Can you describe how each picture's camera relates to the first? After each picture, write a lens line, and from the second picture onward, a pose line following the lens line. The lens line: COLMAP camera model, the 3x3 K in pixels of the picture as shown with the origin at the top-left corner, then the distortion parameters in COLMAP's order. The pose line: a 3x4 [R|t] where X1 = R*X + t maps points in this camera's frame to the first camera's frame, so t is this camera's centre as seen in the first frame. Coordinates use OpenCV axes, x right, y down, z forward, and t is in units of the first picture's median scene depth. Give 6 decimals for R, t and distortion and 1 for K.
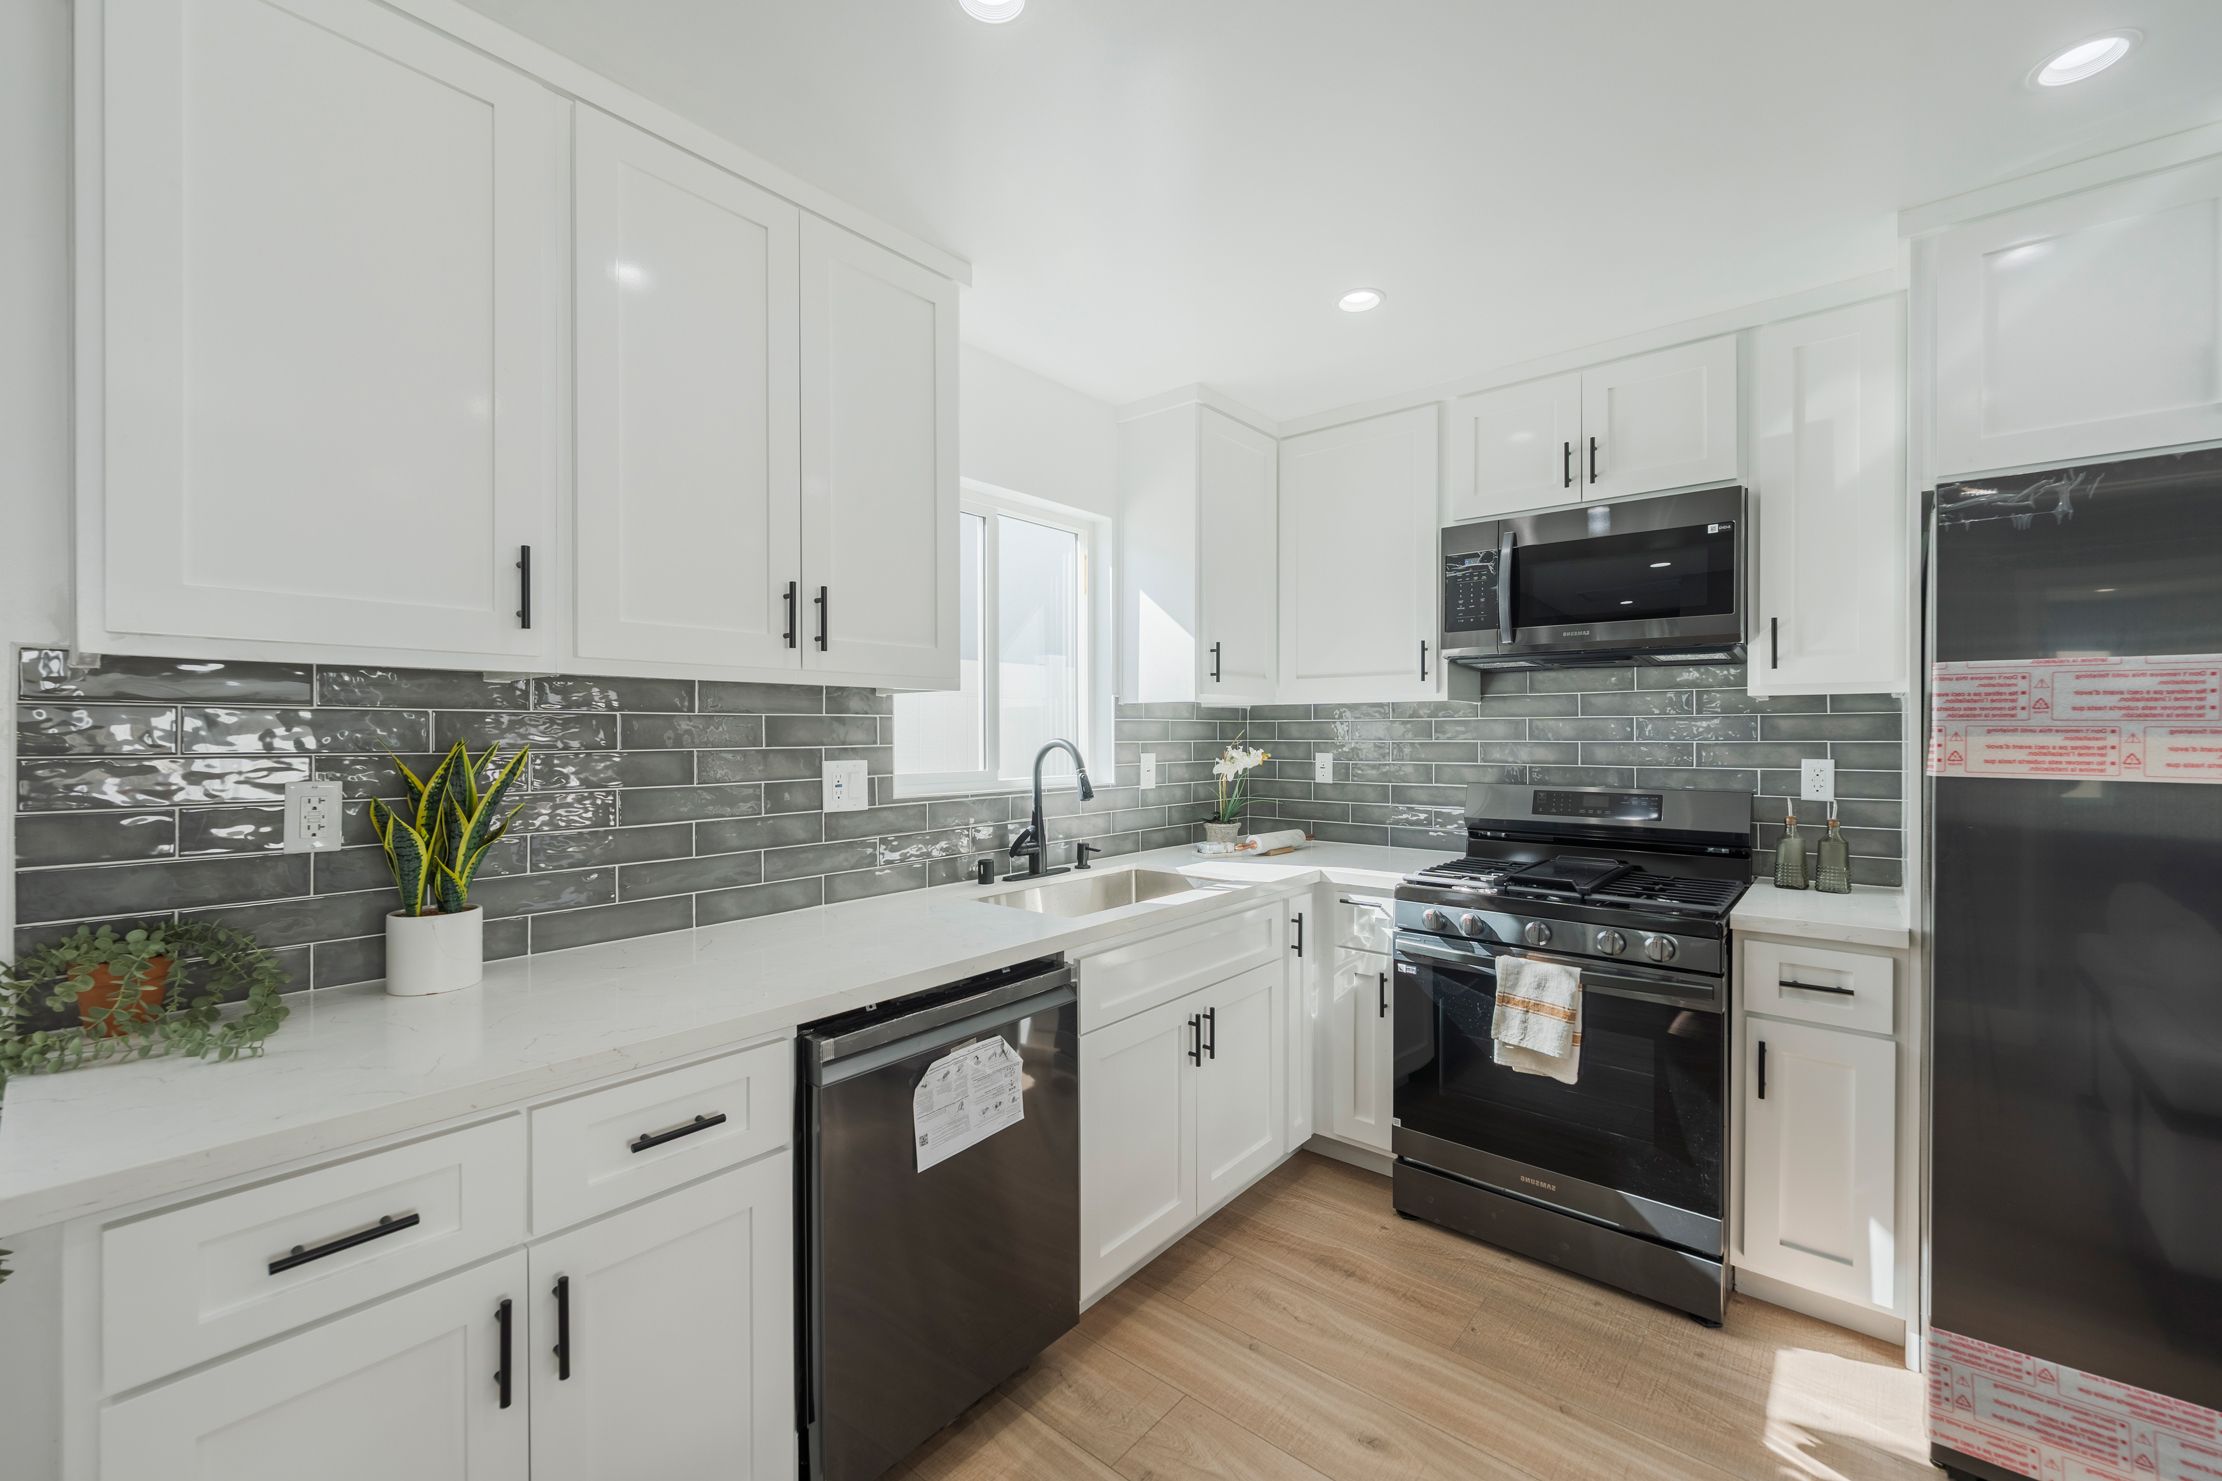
lens RADIAL K [[898.2, 0, 1110.8], [0, 898.2, 736.6], [0, 0, 1]] dist [-0.001589, 0.001336]
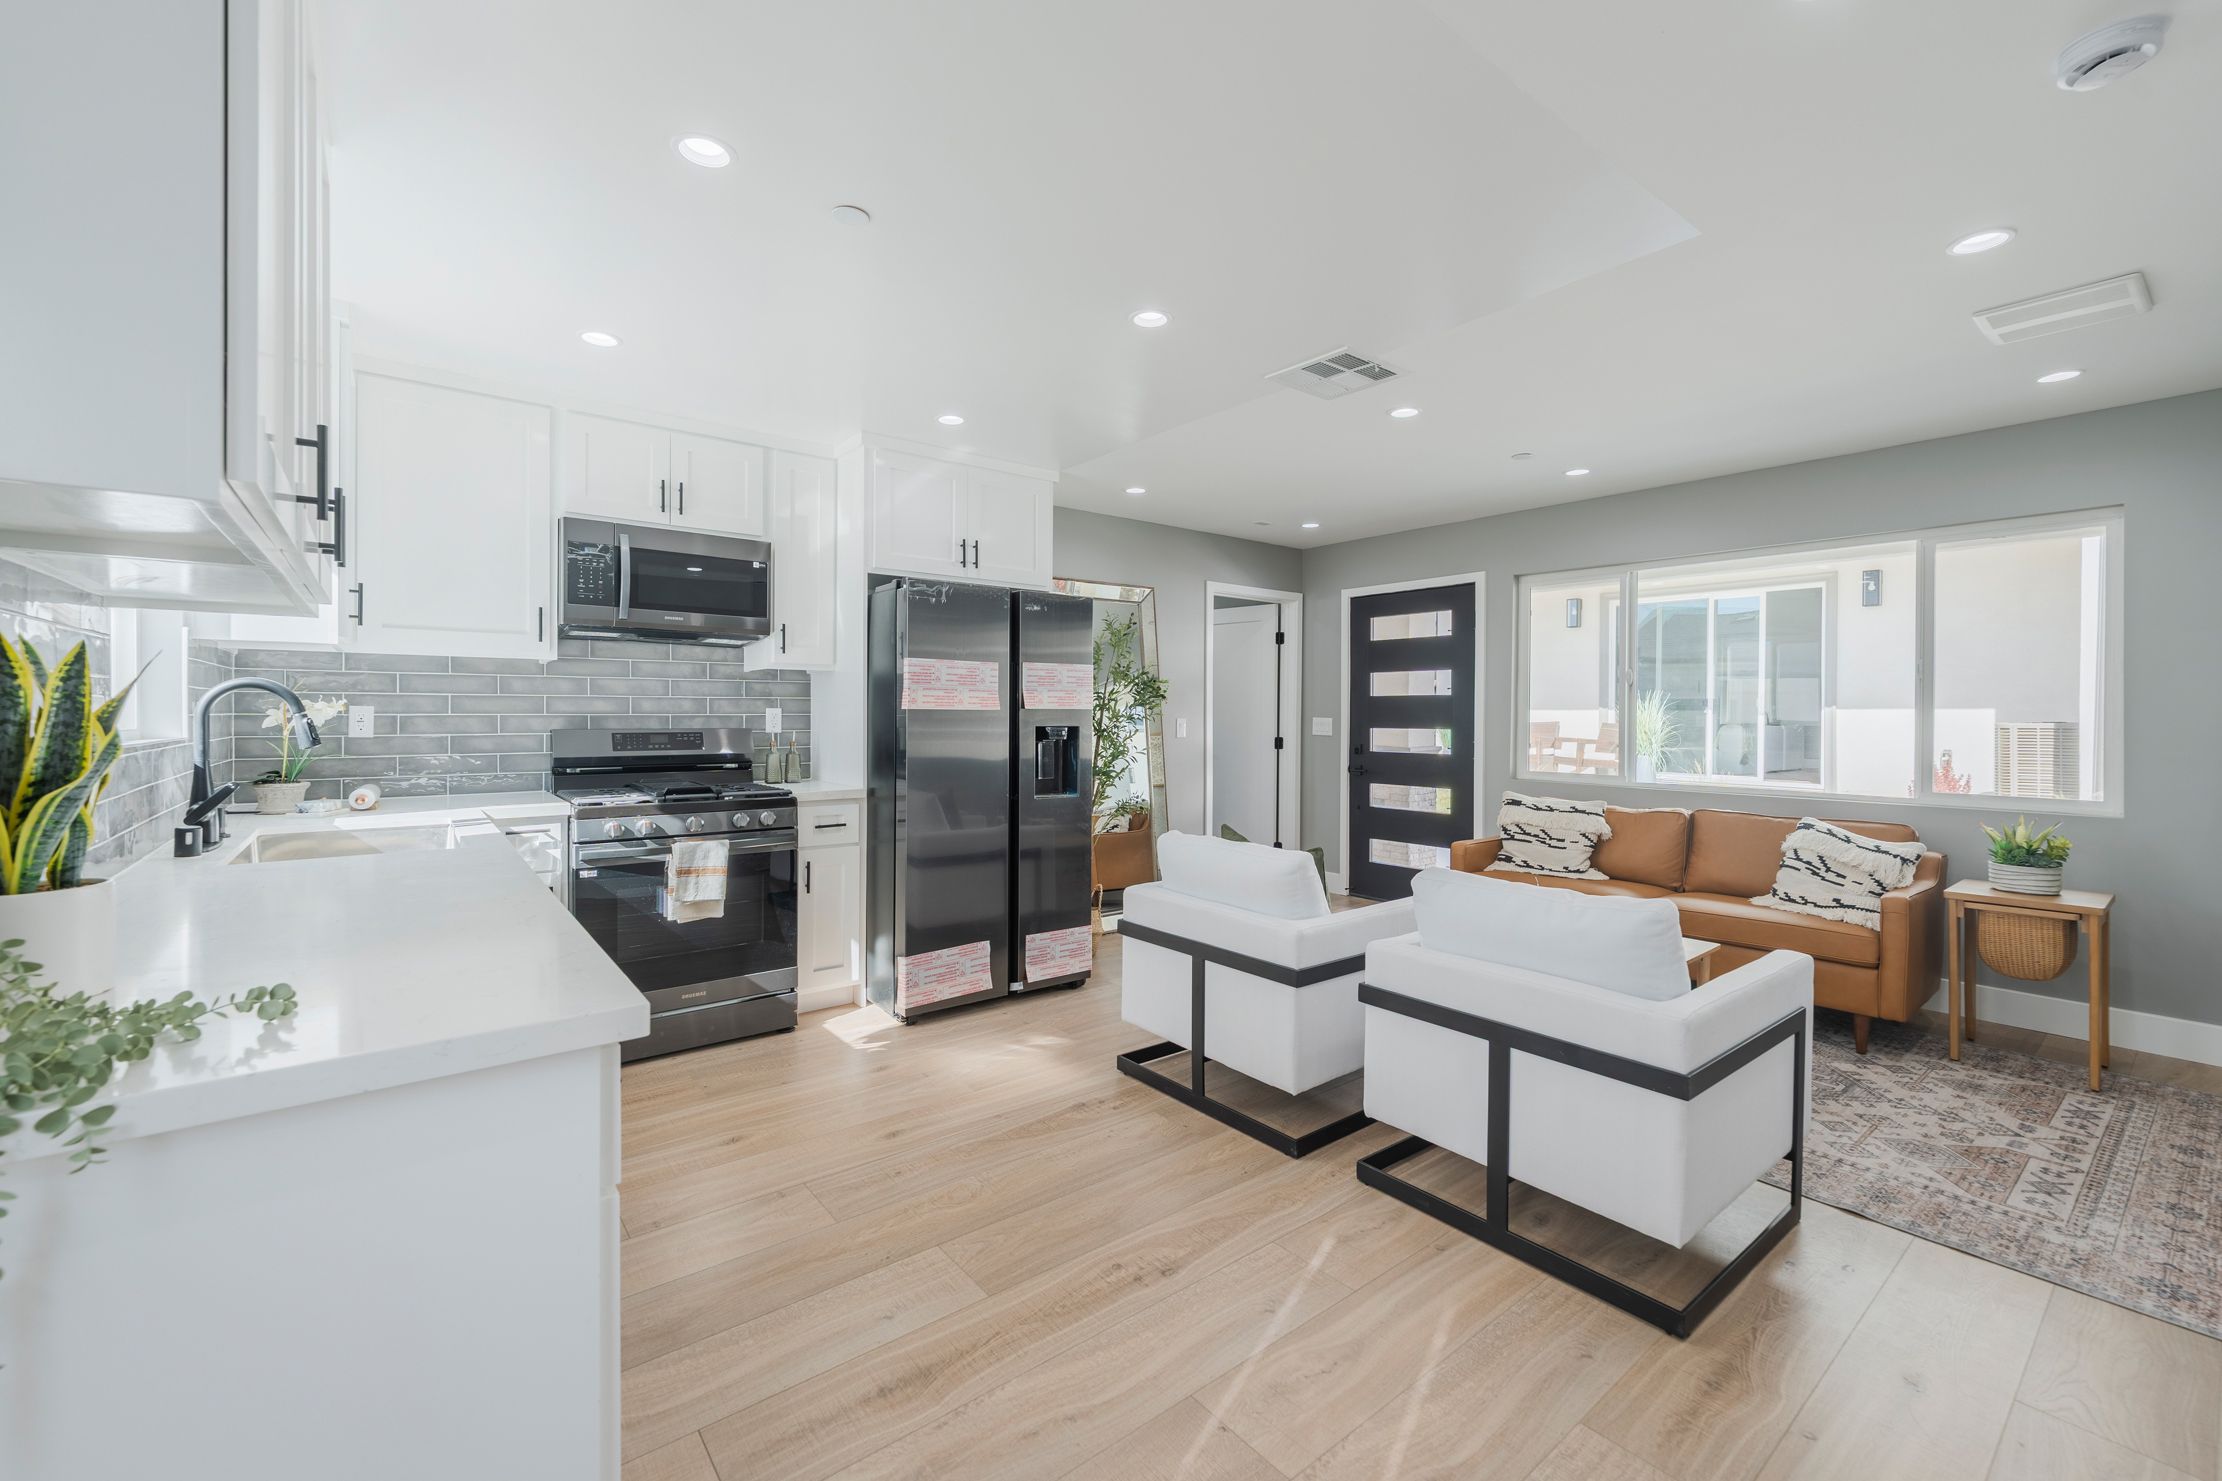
lens RADIAL K [[898.2, 0, 1125.7], [0, 898.2, 722.5], [0, 0, 1]] dist [-0.001589, 0.001336]
pose [[0.184556, -0.008572, 0.982785, -0.806483], [-0.000726, 0.999961, 0.008858, 0.039705], [-0.982822, -0.002348, 0.184543, 0.041252]]
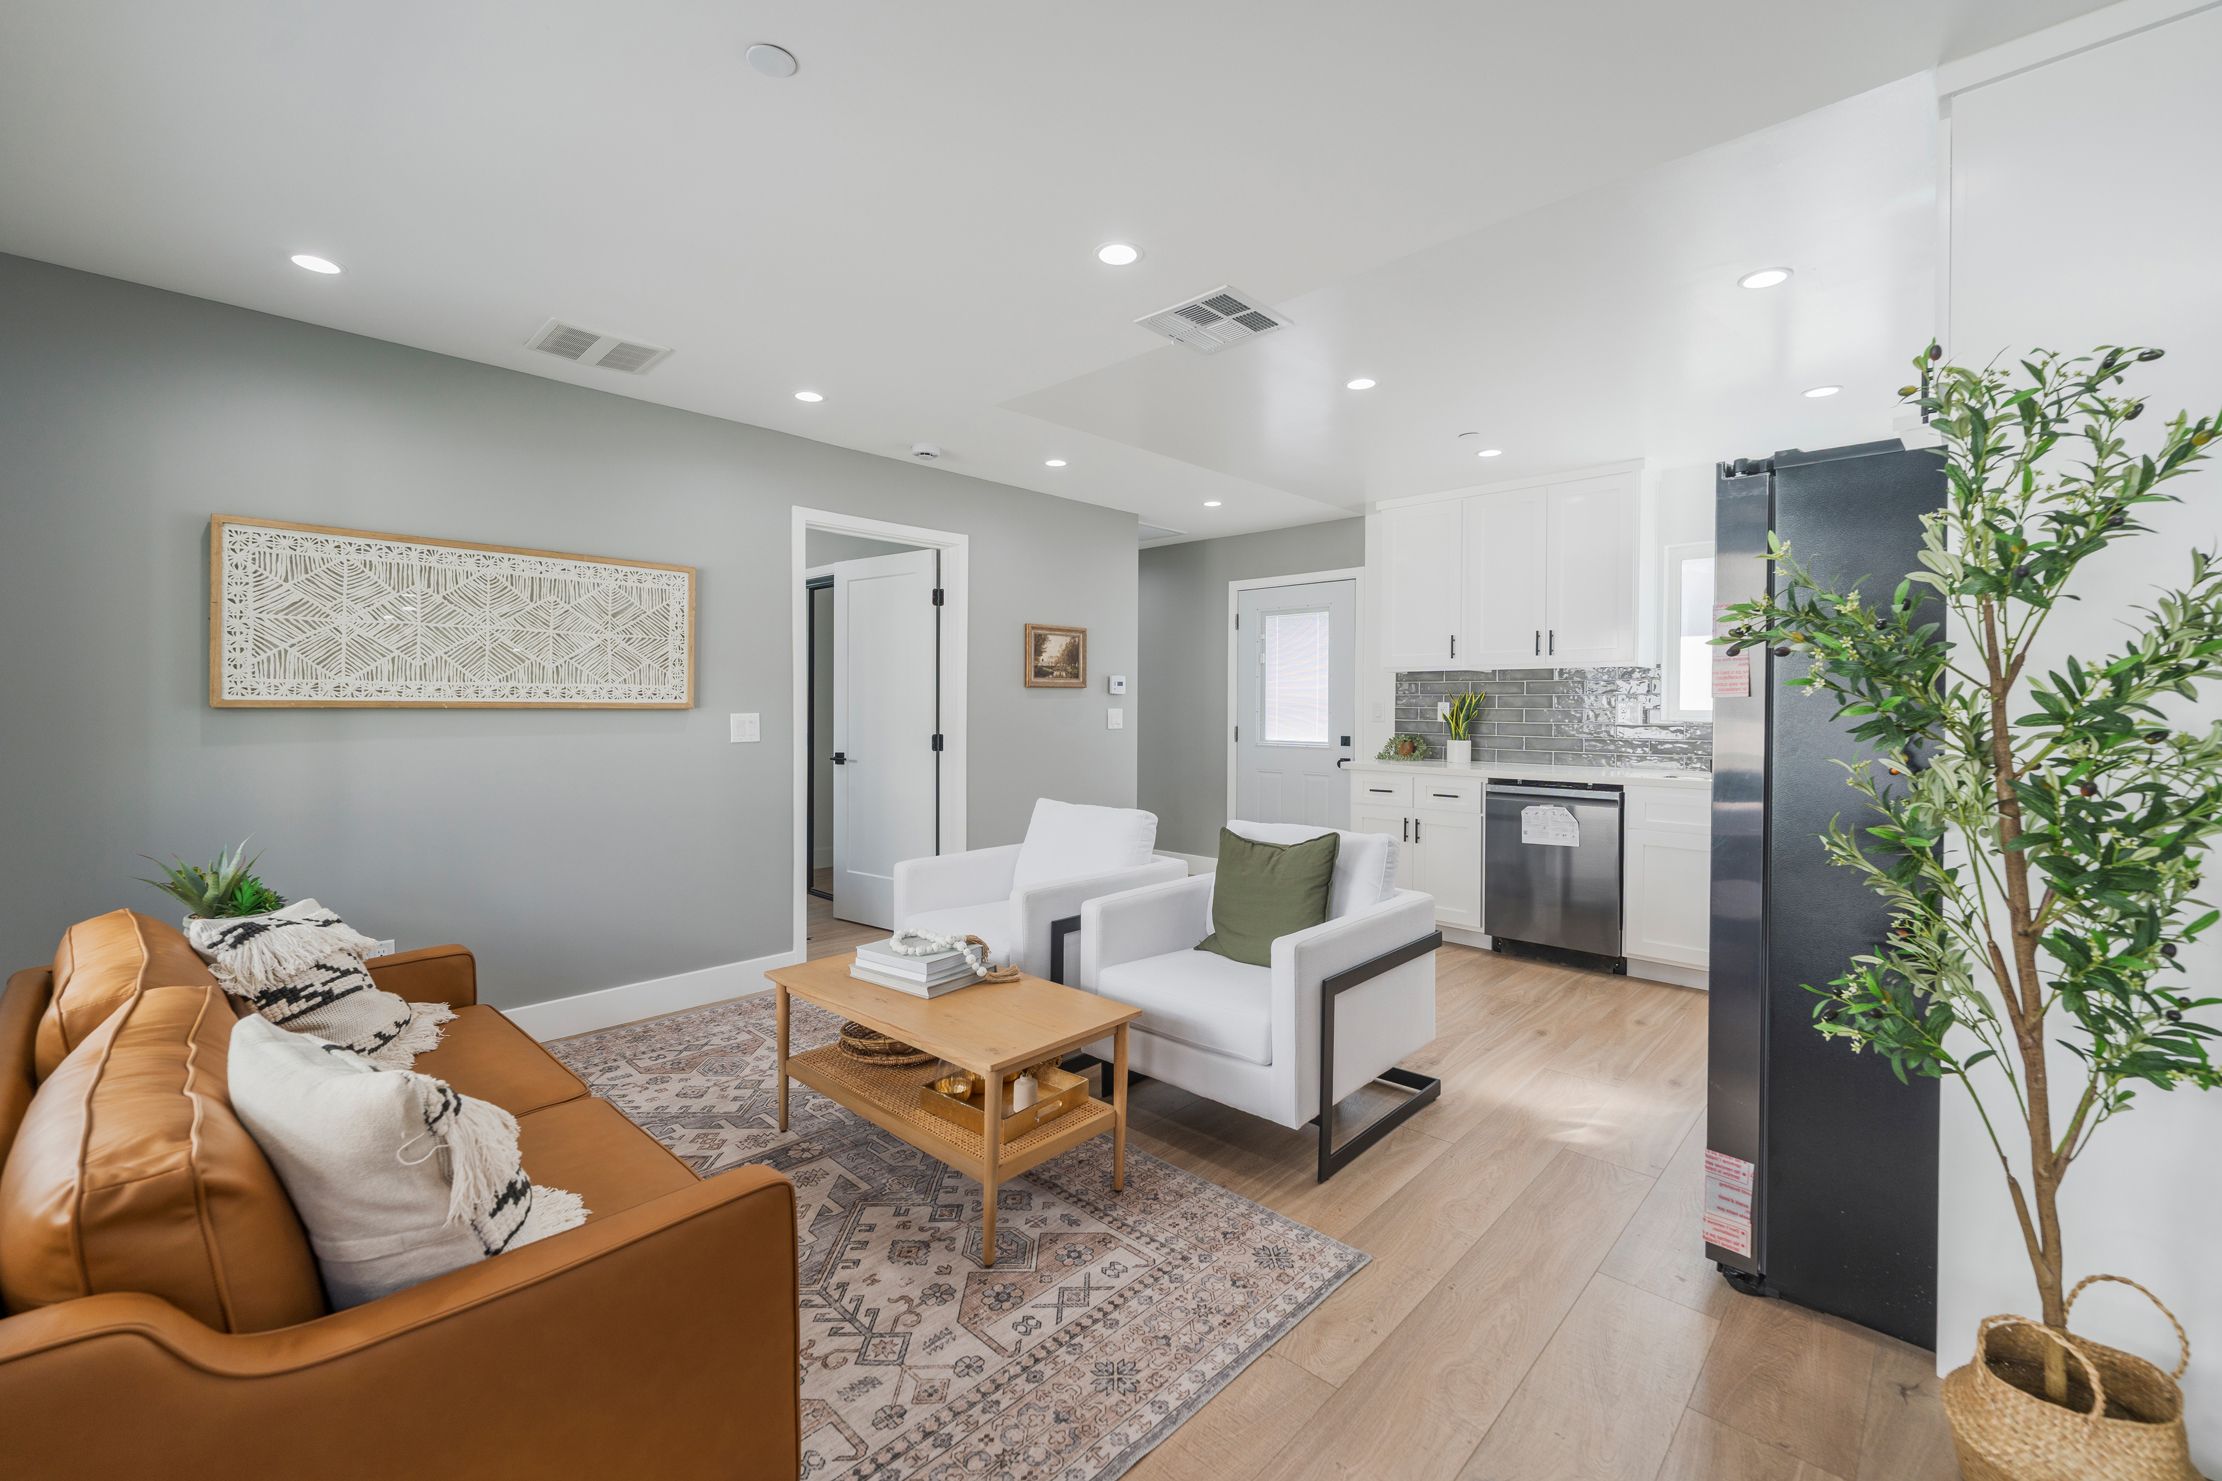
lens RADIAL K [[898.2, 0, 1110.5], [0, 898.2, 722.3], [0, 0, 1]] dist [-0.001589, 0.001336]
pose [[-0.059365, 0.020828, -0.998019, 1.648098], [-0.009022, 0.999730, 0.021400, 0.037889], [0.998196, 0.010275, -0.059161, -0.077537]]
